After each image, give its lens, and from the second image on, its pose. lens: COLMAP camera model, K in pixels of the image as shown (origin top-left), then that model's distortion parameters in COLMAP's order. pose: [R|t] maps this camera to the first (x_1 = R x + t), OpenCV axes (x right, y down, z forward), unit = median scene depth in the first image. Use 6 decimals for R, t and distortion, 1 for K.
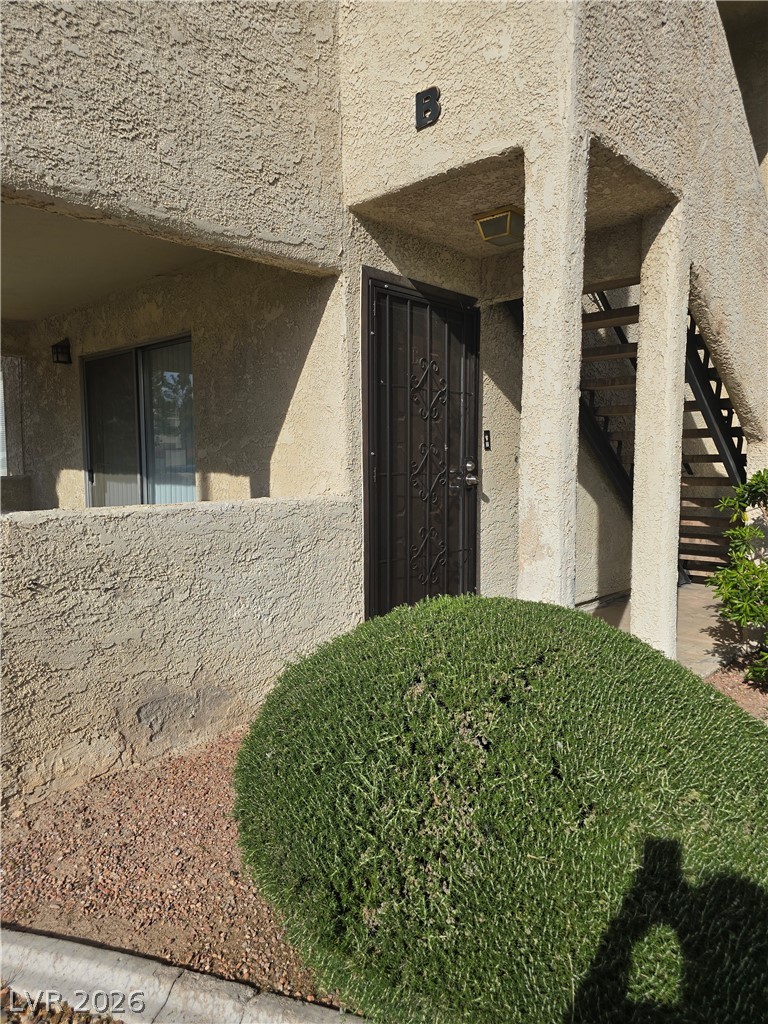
lens RADIAL K [[690.5, 0, 384.2], [0, 690.5, 514.9], [0, 0, 1]] dist [0.008069, 0.000960]
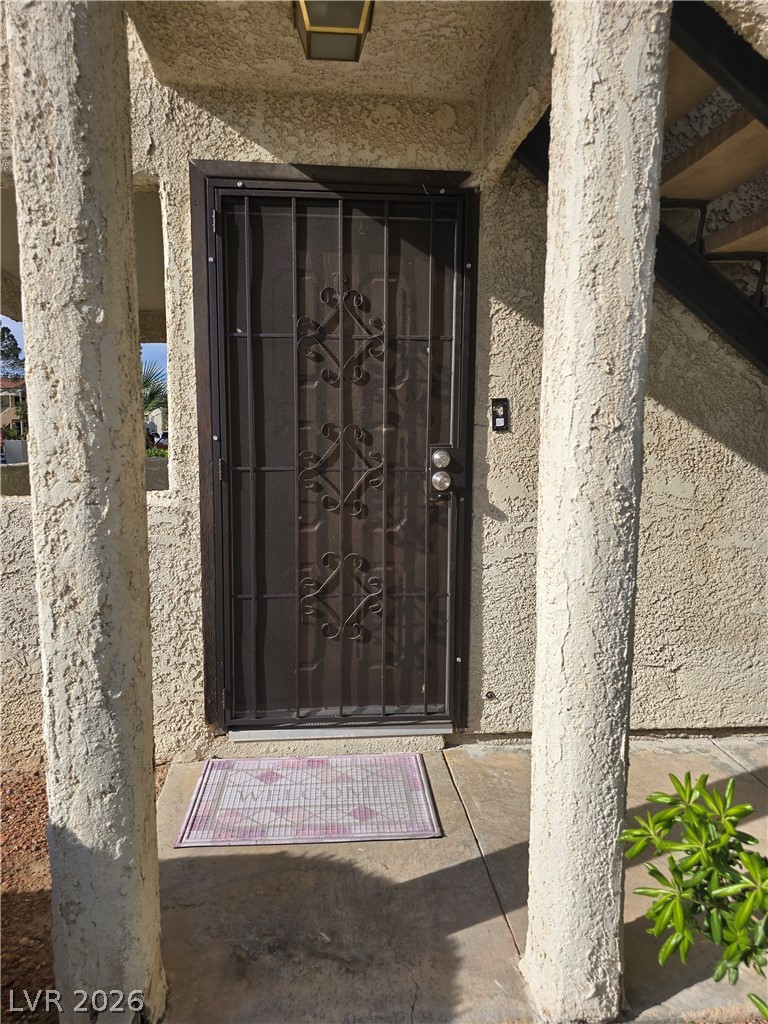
lens RADIAL K [[690.5, 0, 382.7], [0, 690.5, 510.4], [0, 0, 1]] dist [0.008069, 0.000960]
pose [[0.751001, 0.073141, -0.656238, 0.537133], [-0.056103, 0.997320, 0.046951, -0.056802], [0.657913, 0.001557, 0.753092, 0.567854]]
